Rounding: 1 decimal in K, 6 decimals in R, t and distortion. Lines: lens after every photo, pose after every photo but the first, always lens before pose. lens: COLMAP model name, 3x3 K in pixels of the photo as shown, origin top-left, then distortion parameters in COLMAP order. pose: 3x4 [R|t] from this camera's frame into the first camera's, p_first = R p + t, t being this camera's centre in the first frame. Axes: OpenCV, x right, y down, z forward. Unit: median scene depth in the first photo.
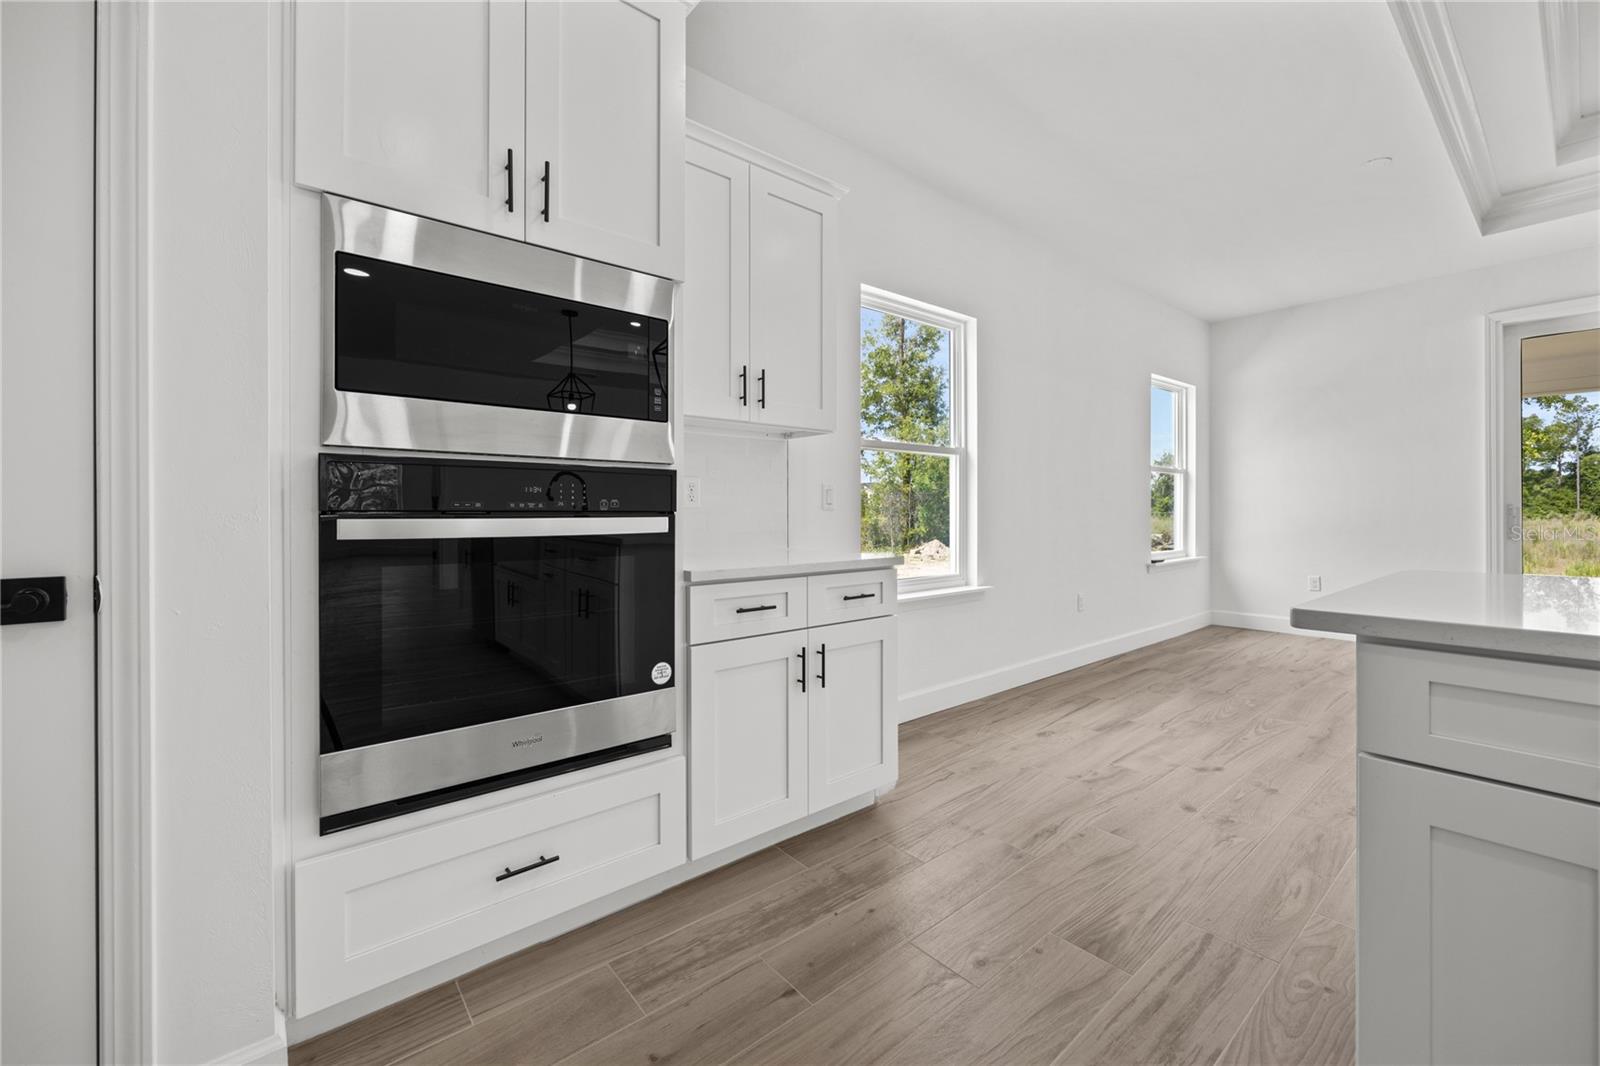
lens RADIAL K [[643.8, 0, 799.0], [0, 643.8, 512.5], [0, 0, 1]] dist [-0.001566, 0.000044]
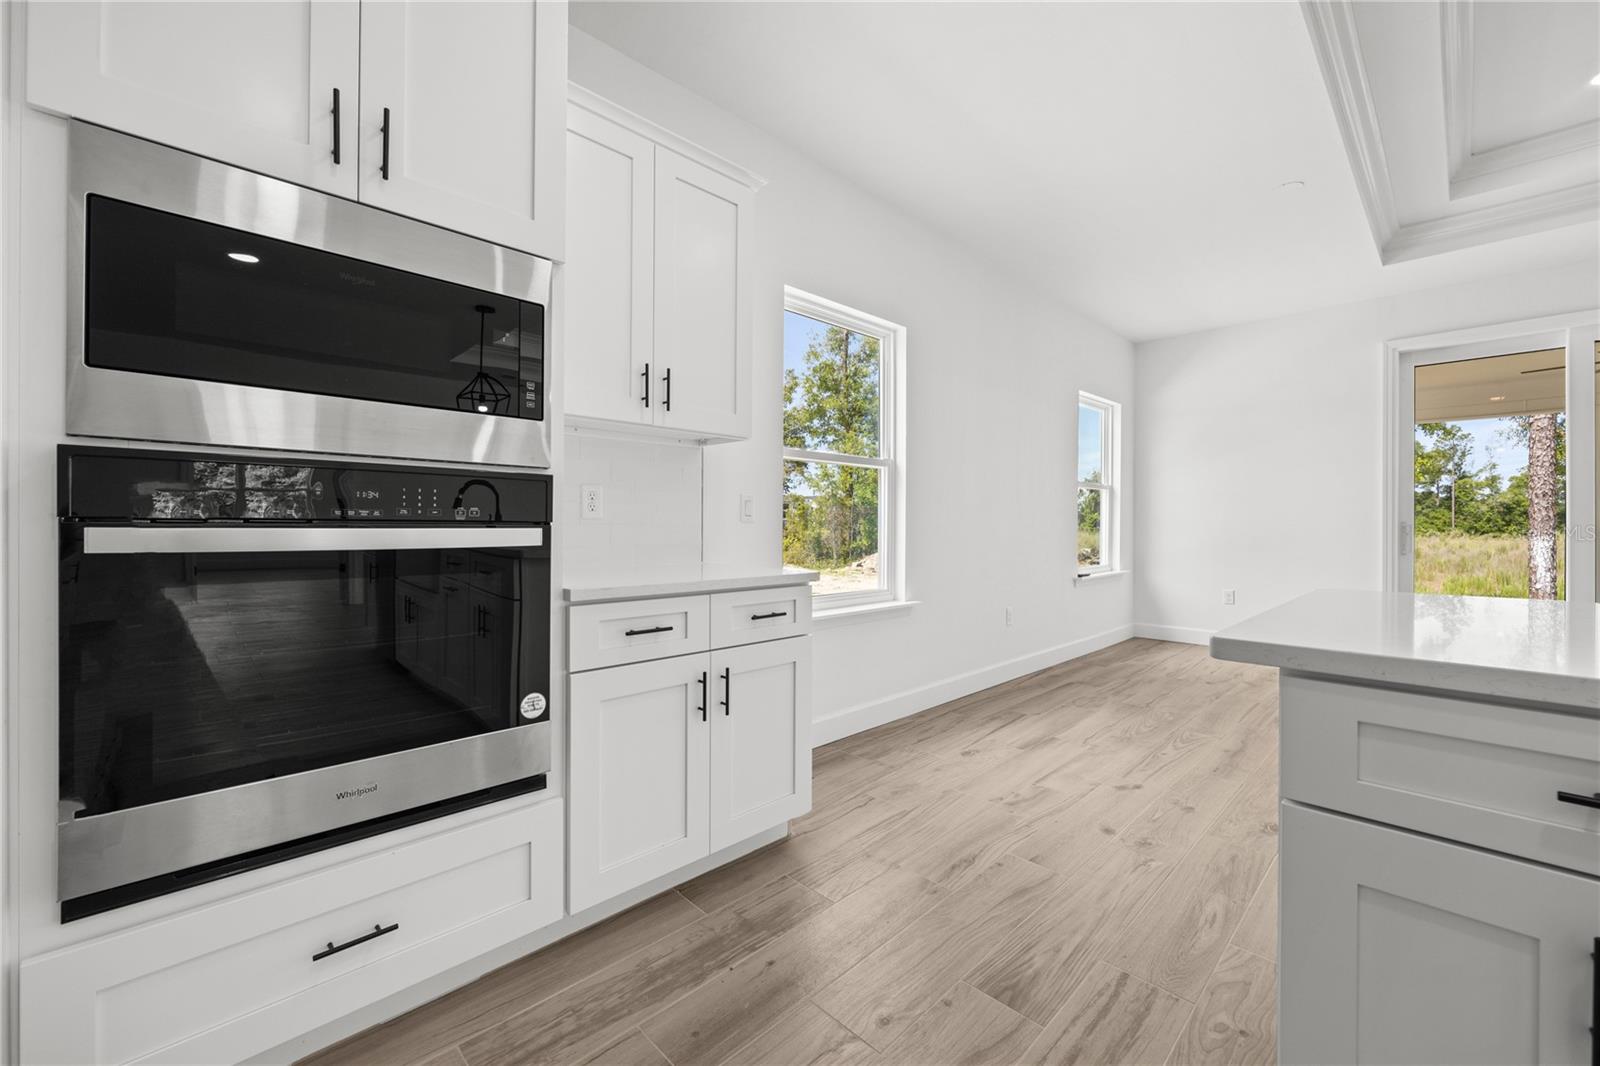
lens RADIAL K [[638.3, 0, 799.0], [0, 638.3, 523.6], [0, 0, 1]] dist [-0.000823, -0.000159]
pose [[0.996471, 0.008598, 0.083498, 0.062984], [-0.008398, 0.999961, -0.002751, 0.000196], [-0.083519, 0.002040, 0.996504, 0.085732]]
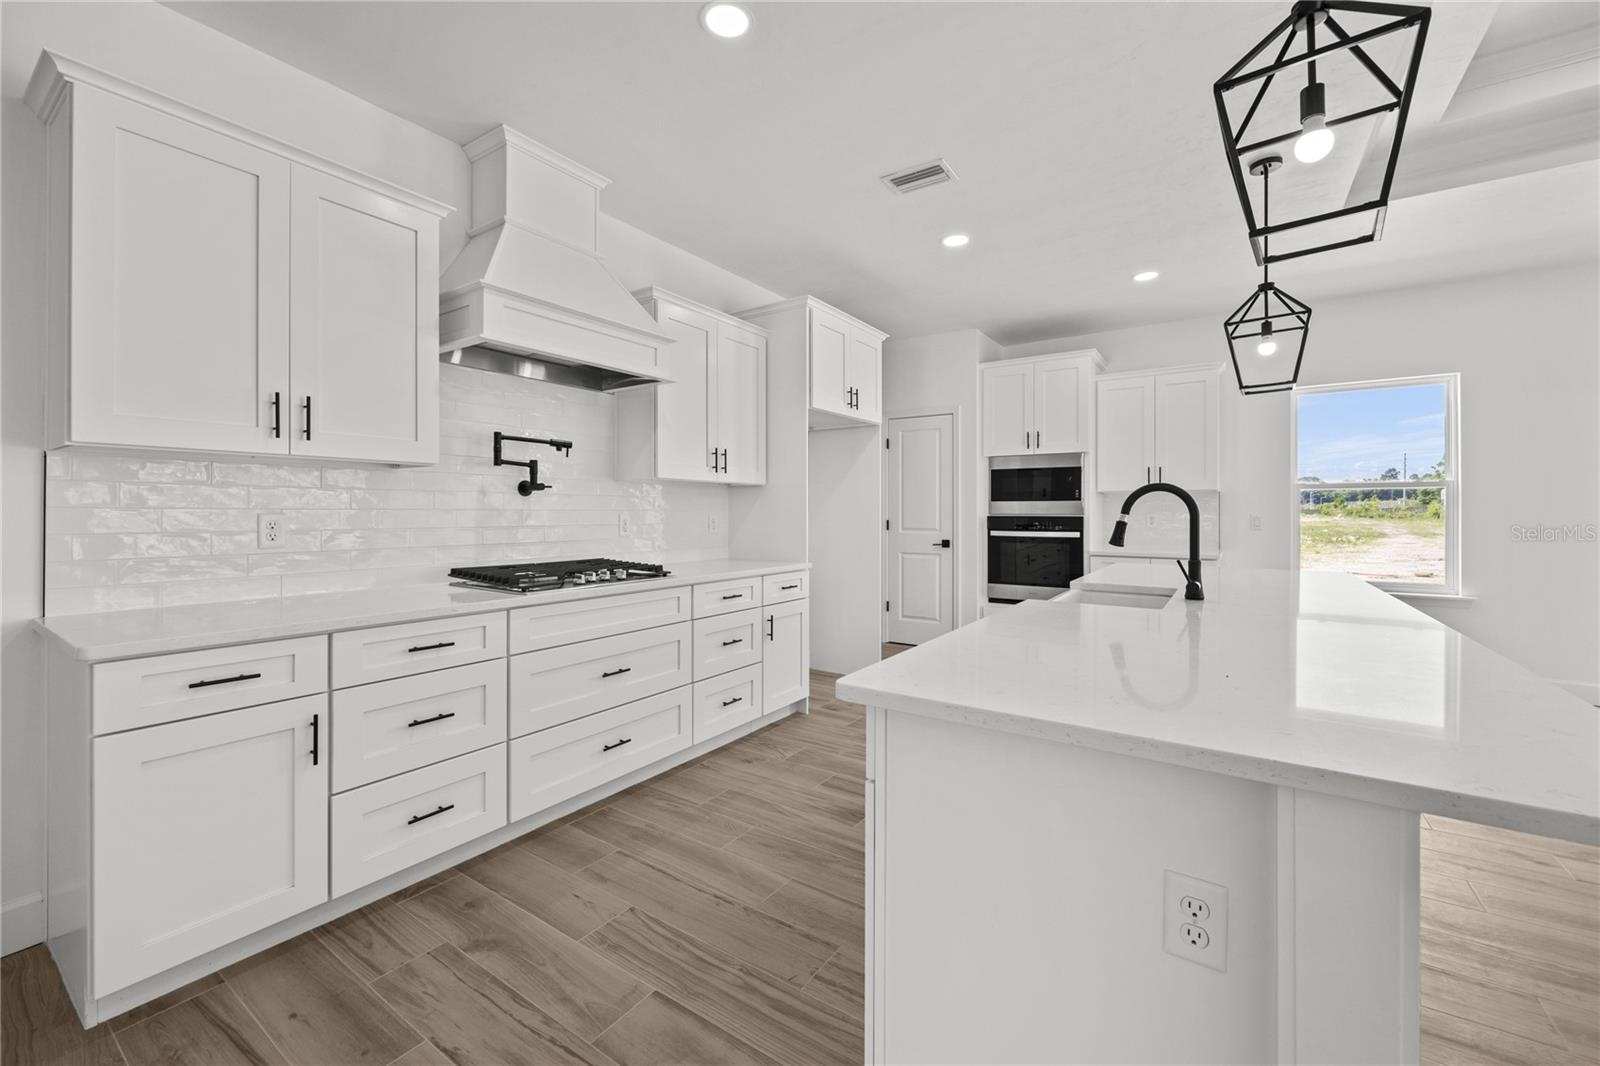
lens RADIAL K [[643.8, 0, 799.0], [0, 643.8, 512.5], [0, 0, 1]] dist [-0.001566, 0.000044]
pose [[0.284426, 0.004988, -0.958685, 1.989450], [-0.003463, 0.999985, 0.004175, -0.081189], [0.958692, 0.002132, 0.284440, -0.960072]]
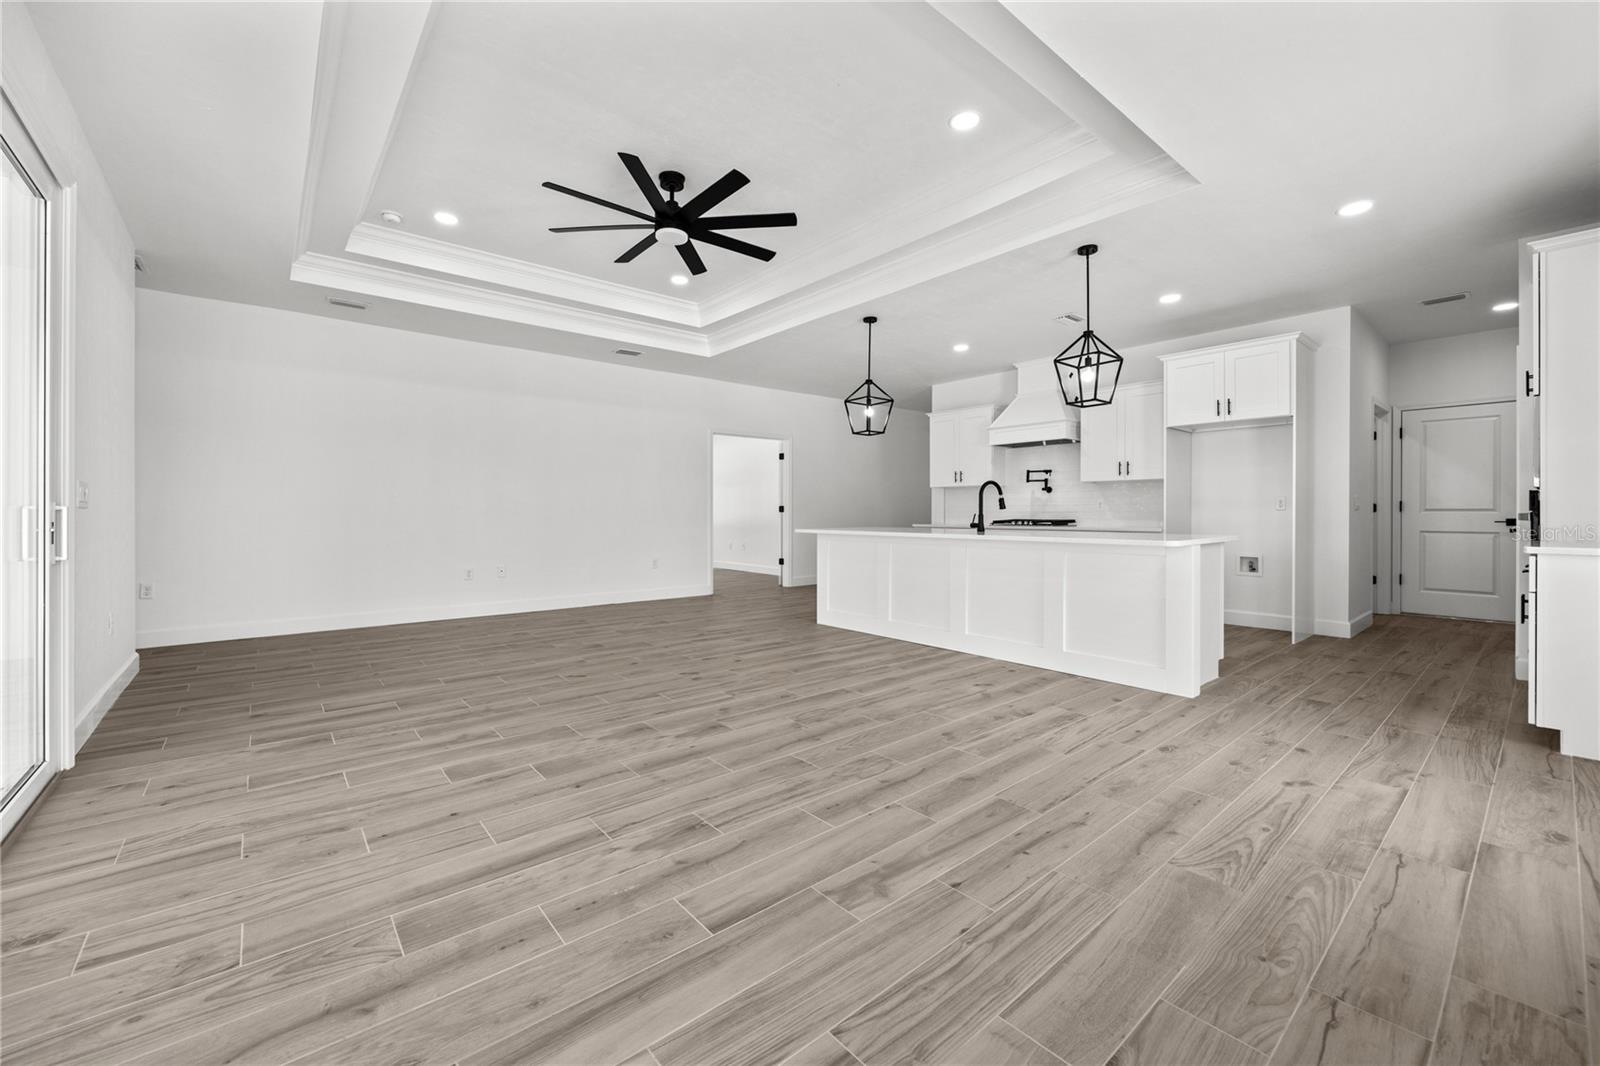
lens RADIAL K [[643.8, 0, 799.0], [0, 643.8, 512.5], [0, 0, 1]] dist [-0.001566, 0.000044]
pose [[-0.999881, 0.005827, -0.014313, 1.868485], [0.005796, 0.999981, 0.002150, -0.011829], [0.014325, 0.002067, -0.999895, 2.612407]]
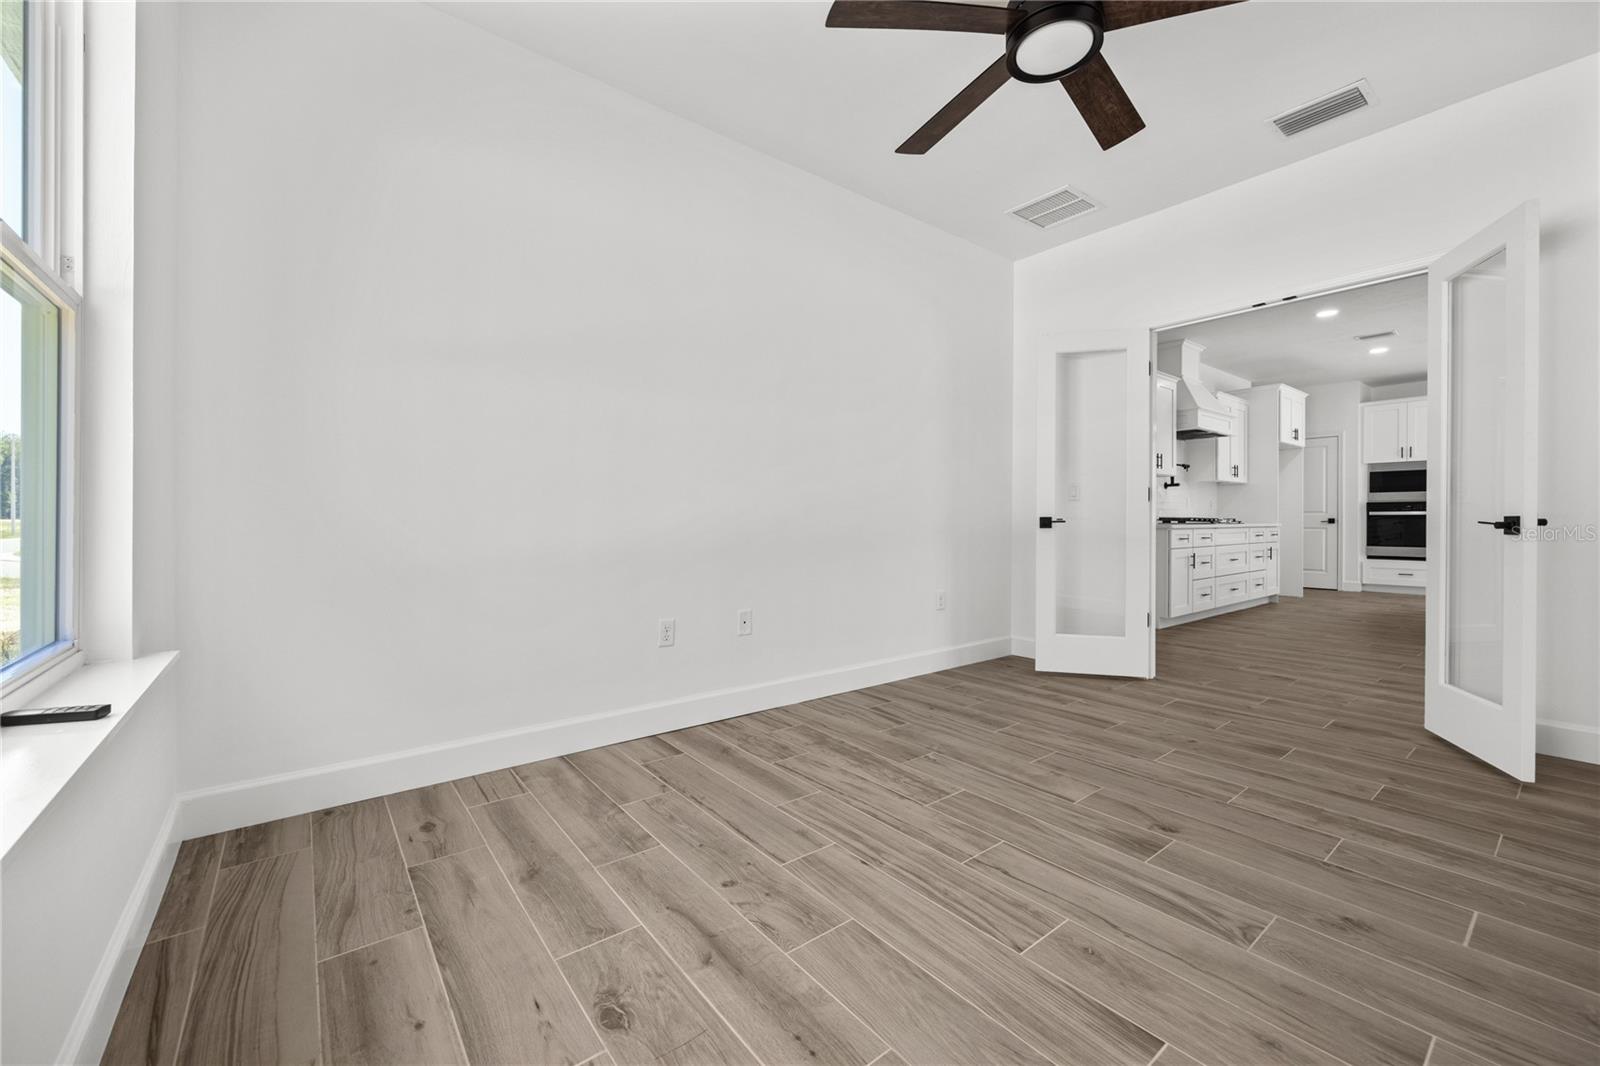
lens RADIAL K [[638.3, 0, 799.0], [0, 638.3, 523.6], [0, 0, 1]] dist [-0.000823, -0.000159]
pose [[-0.018047, 0.009963, -0.999787, 3.876472], [-0.000565, 0.999950, 0.009975, 0.045342], [0.999837, 0.000744, -0.018041, -3.101668]]
